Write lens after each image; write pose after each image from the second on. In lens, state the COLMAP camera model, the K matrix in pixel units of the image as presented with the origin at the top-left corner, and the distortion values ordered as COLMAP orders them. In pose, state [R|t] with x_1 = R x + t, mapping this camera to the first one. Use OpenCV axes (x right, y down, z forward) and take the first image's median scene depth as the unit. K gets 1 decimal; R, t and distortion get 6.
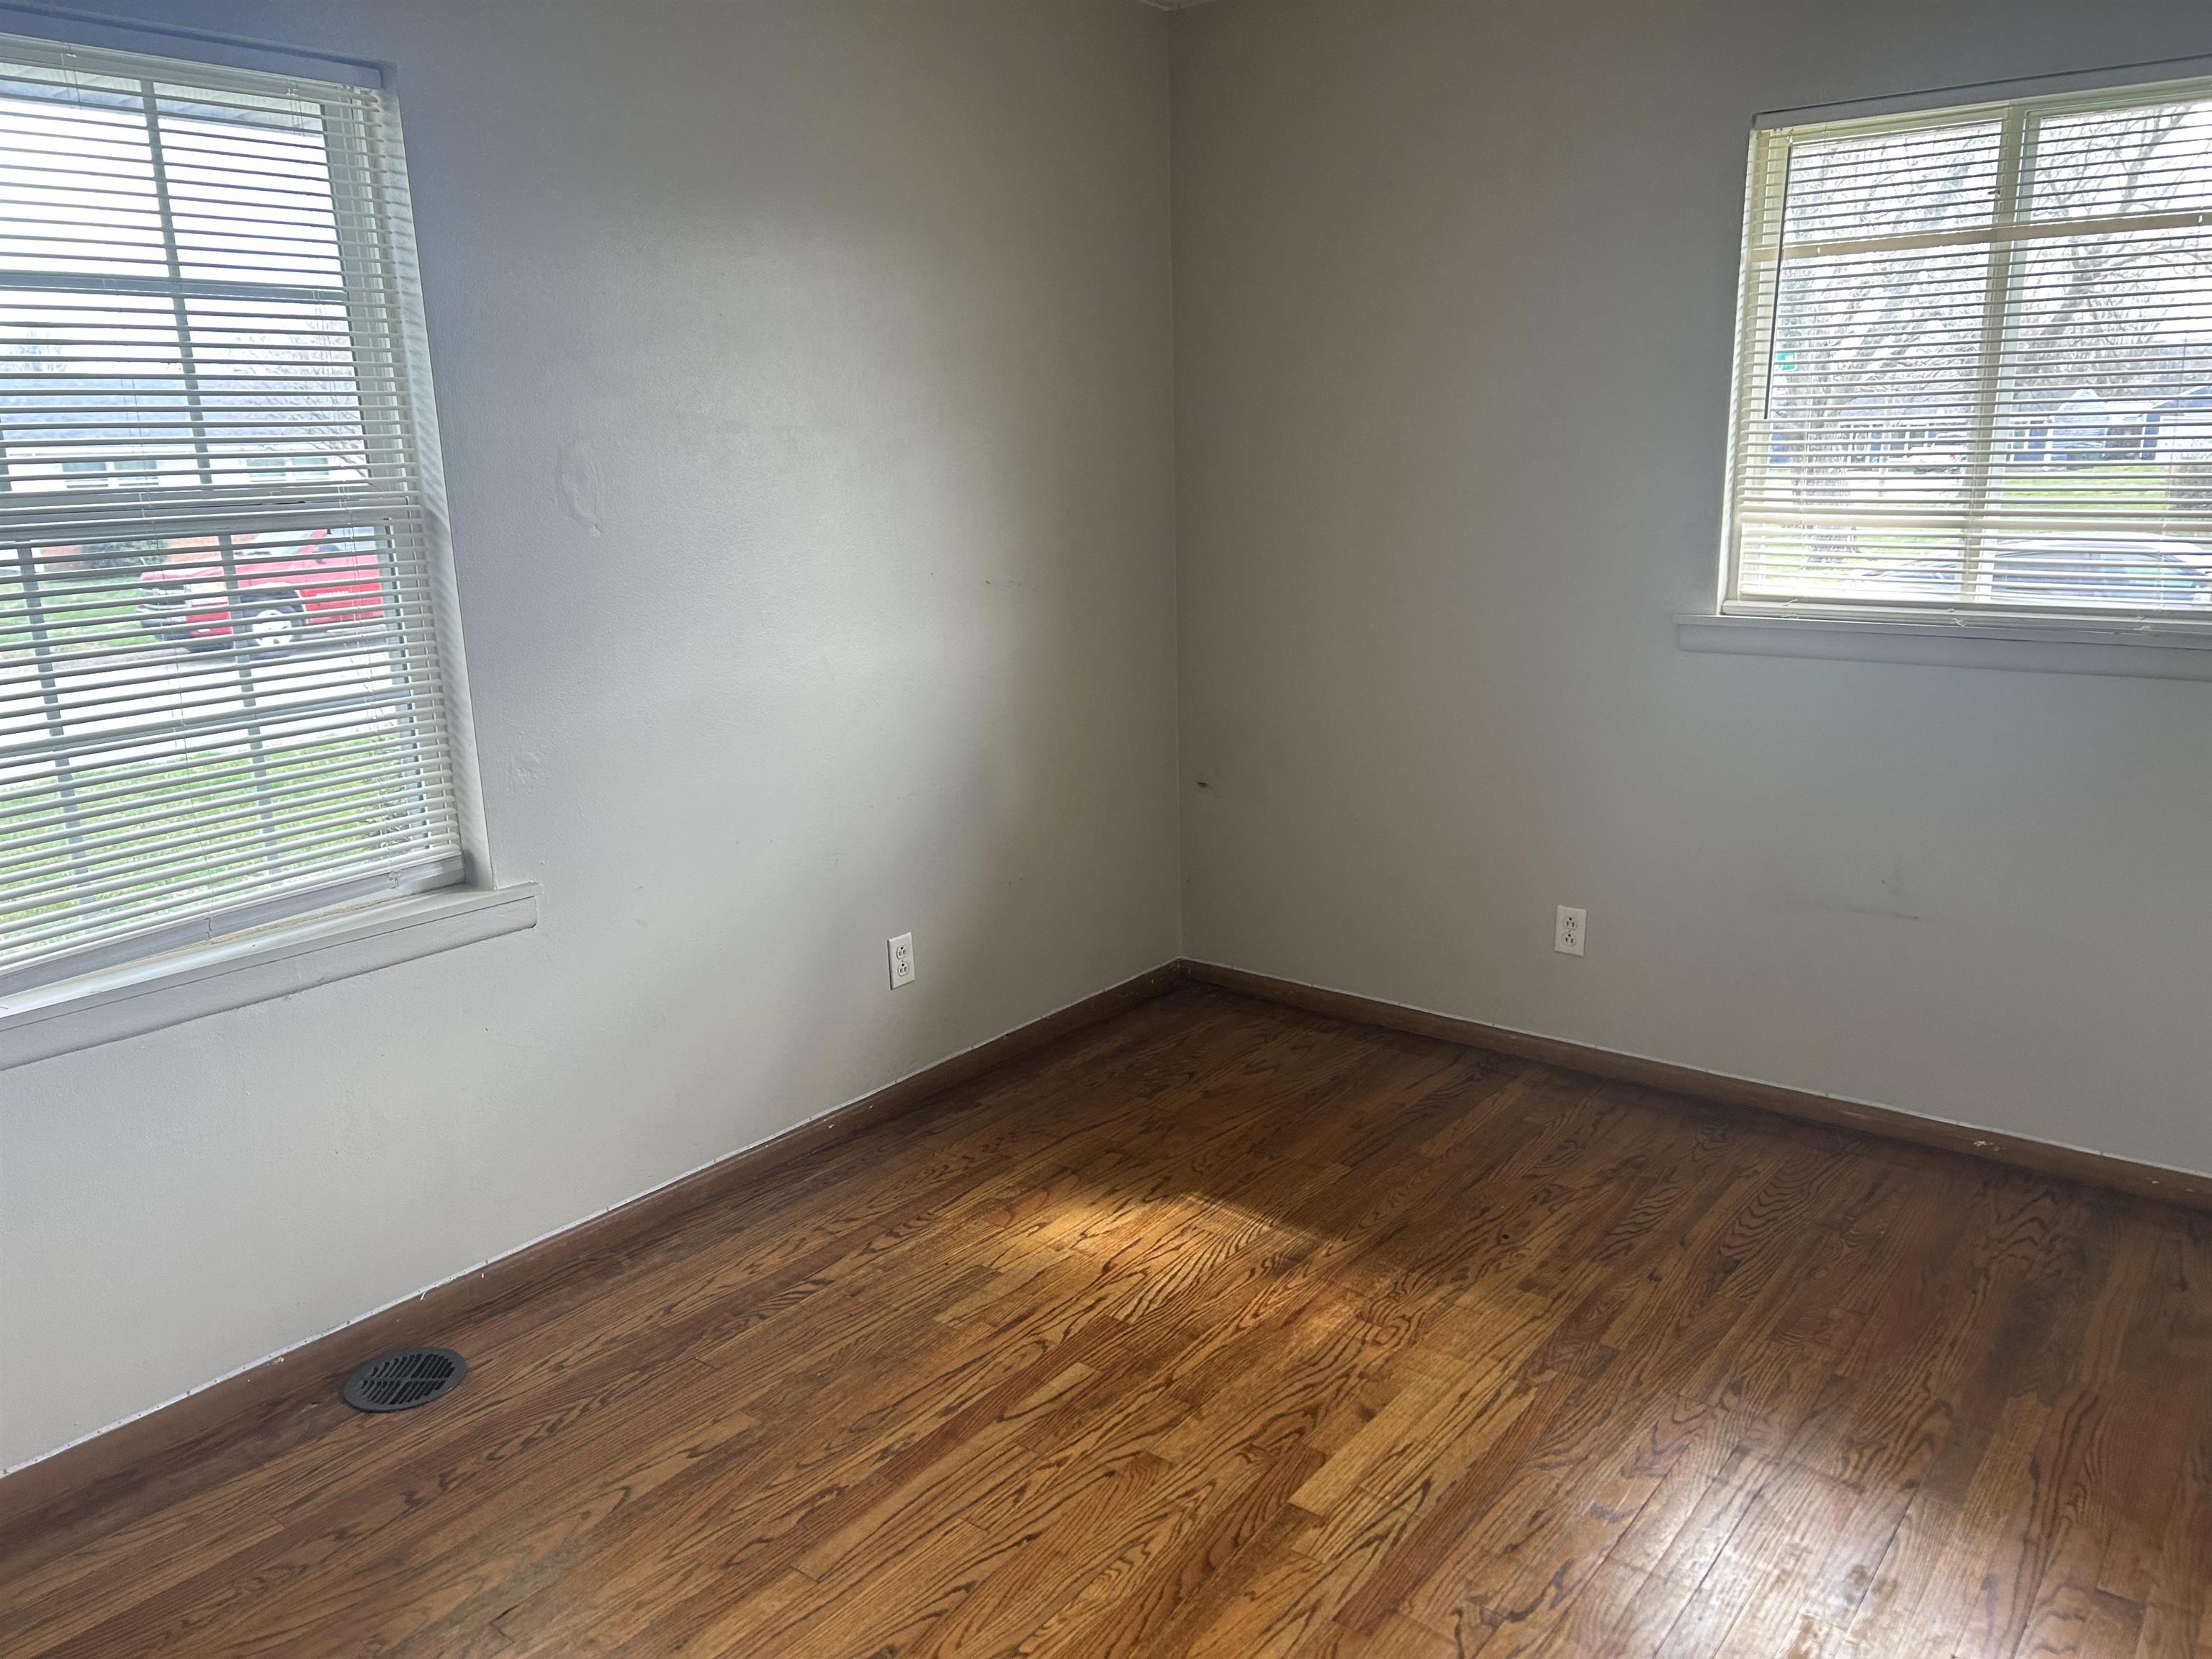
lens RADIAL K [[1653.8, 0, 1116.4], [0, 1653.8, 828.6], [0, 0, 1]] dist [0.057735, -0.056977]
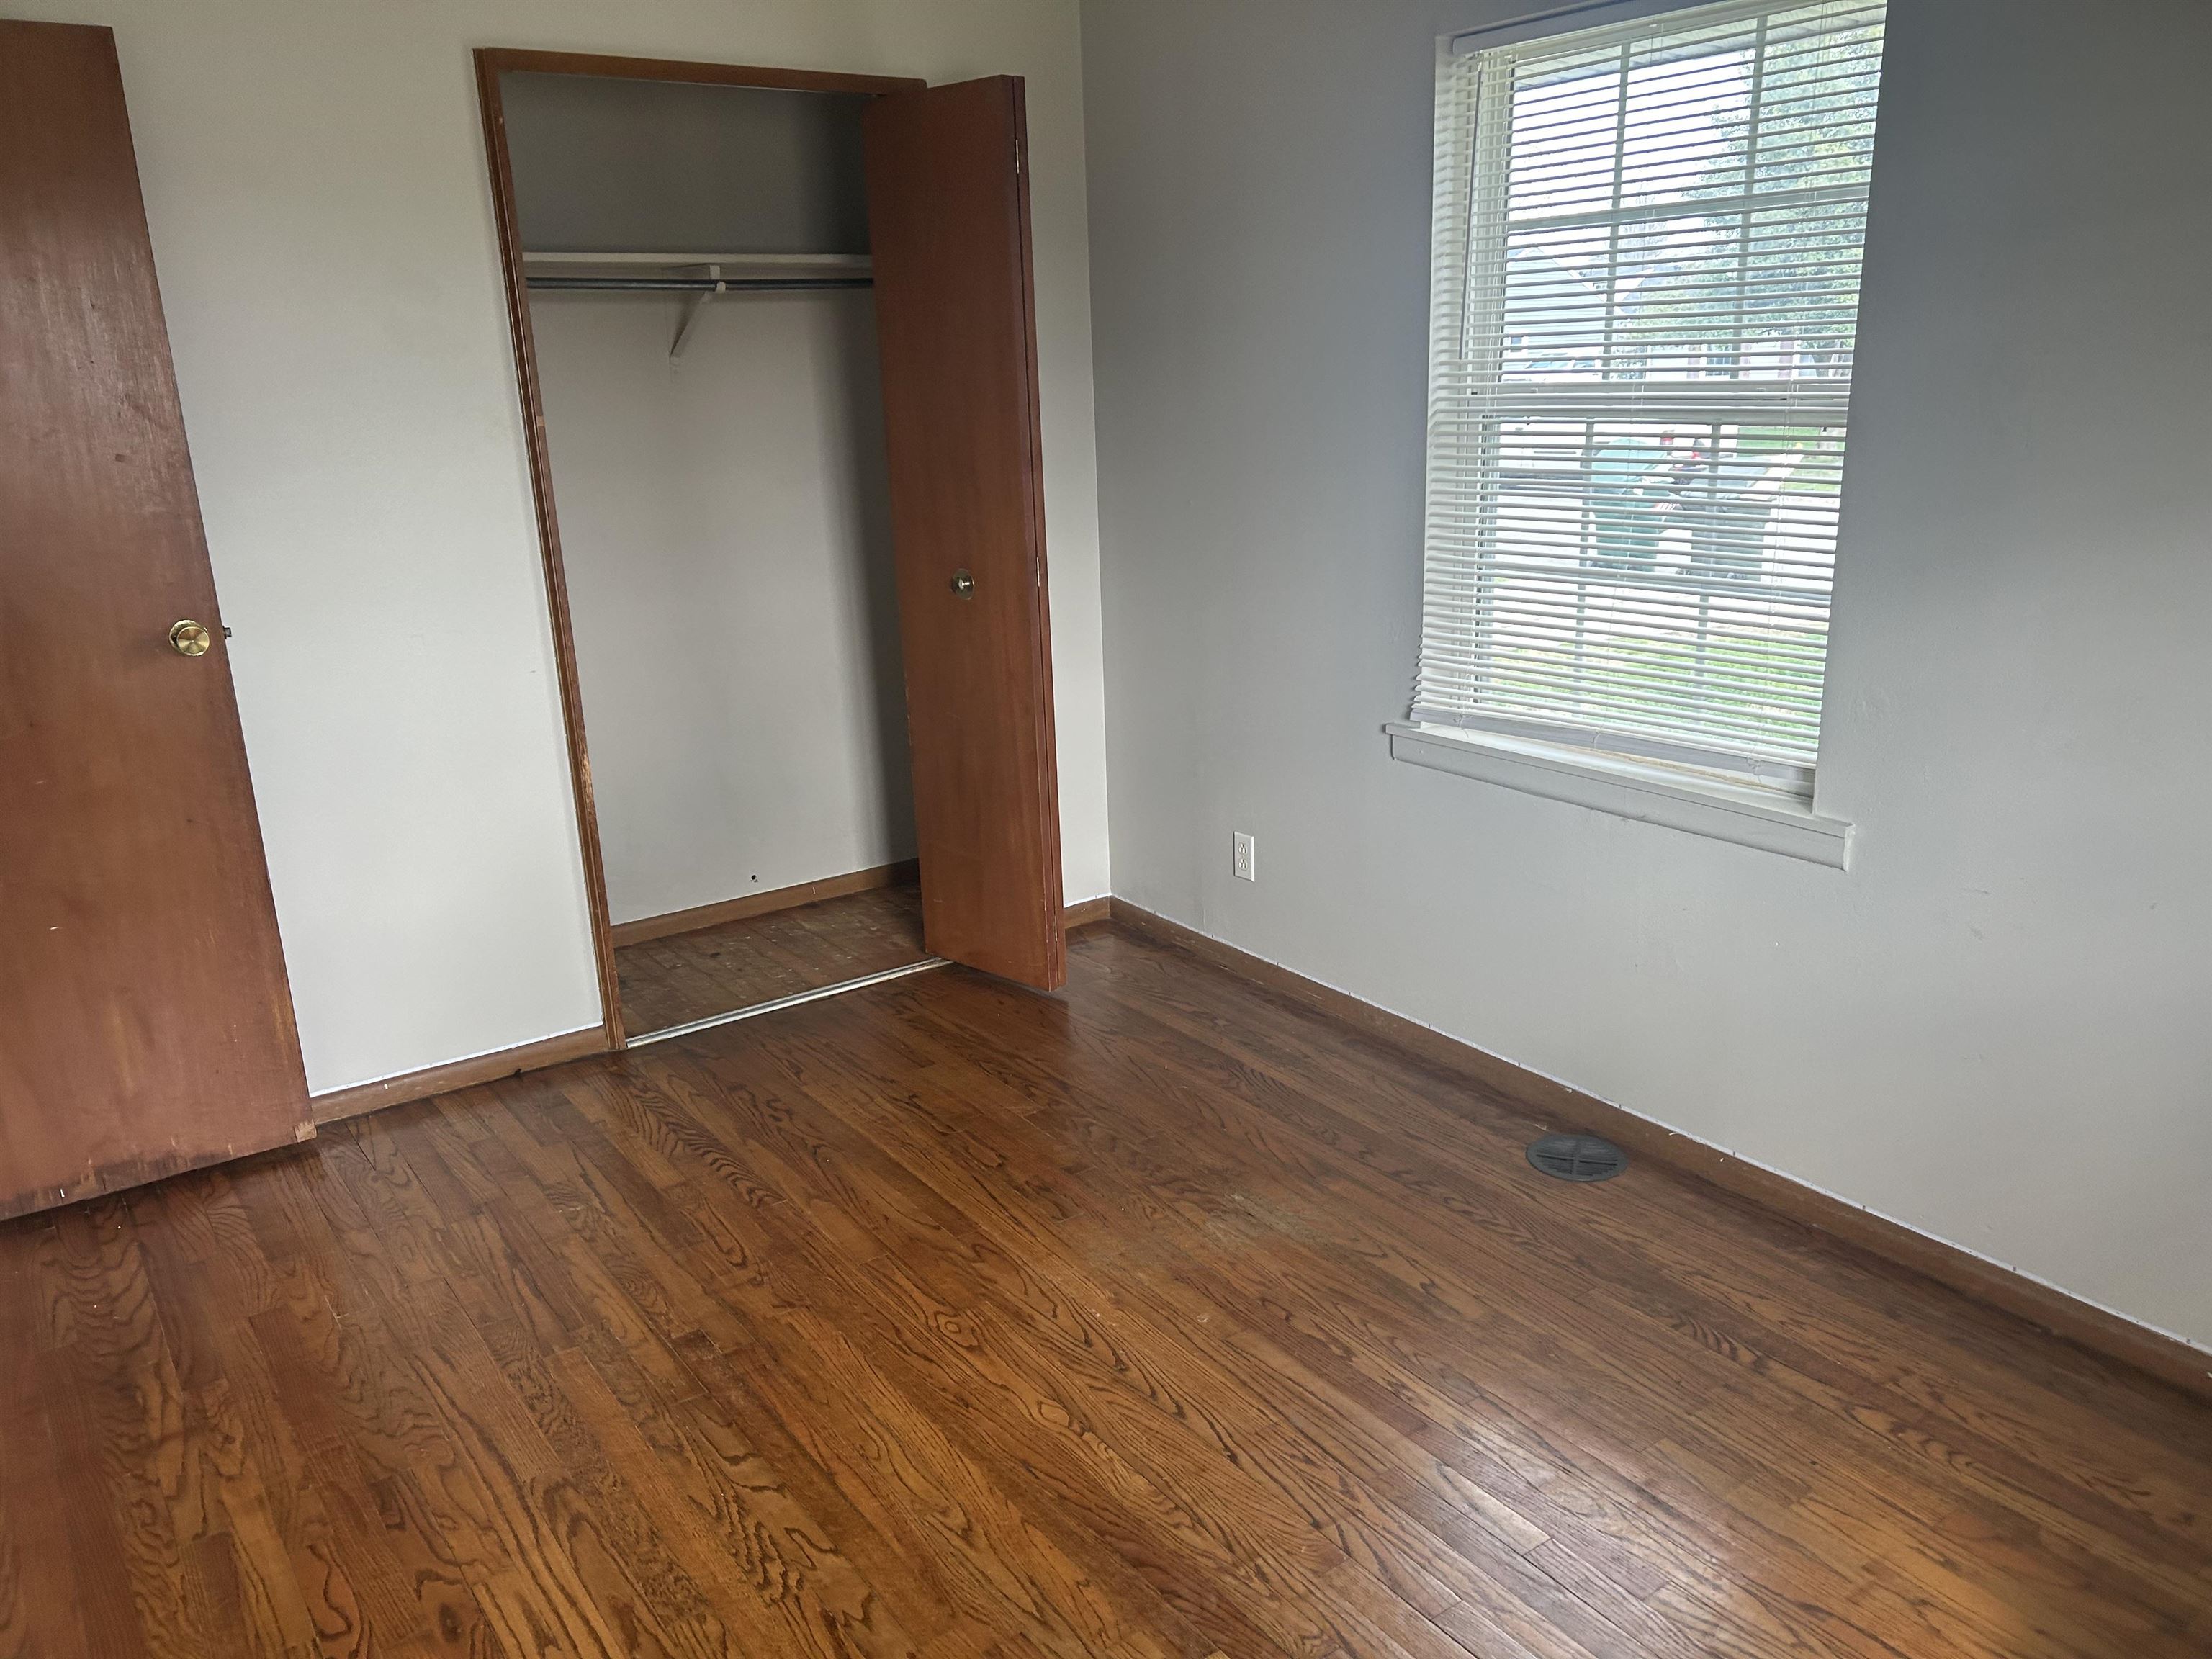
lens RADIAL K [[1653.8, 0, 1118.5], [0, 1653.8, 830.9], [0, 0, 1]] dist [0.057735, -0.056977]
pose [[-0.277498, 0.296232, -0.913915, 0.685139], [-0.193226, 0.914628, 0.355134, -0.240870], [0.941094, 0.275141, -0.196568, 0.891512]]
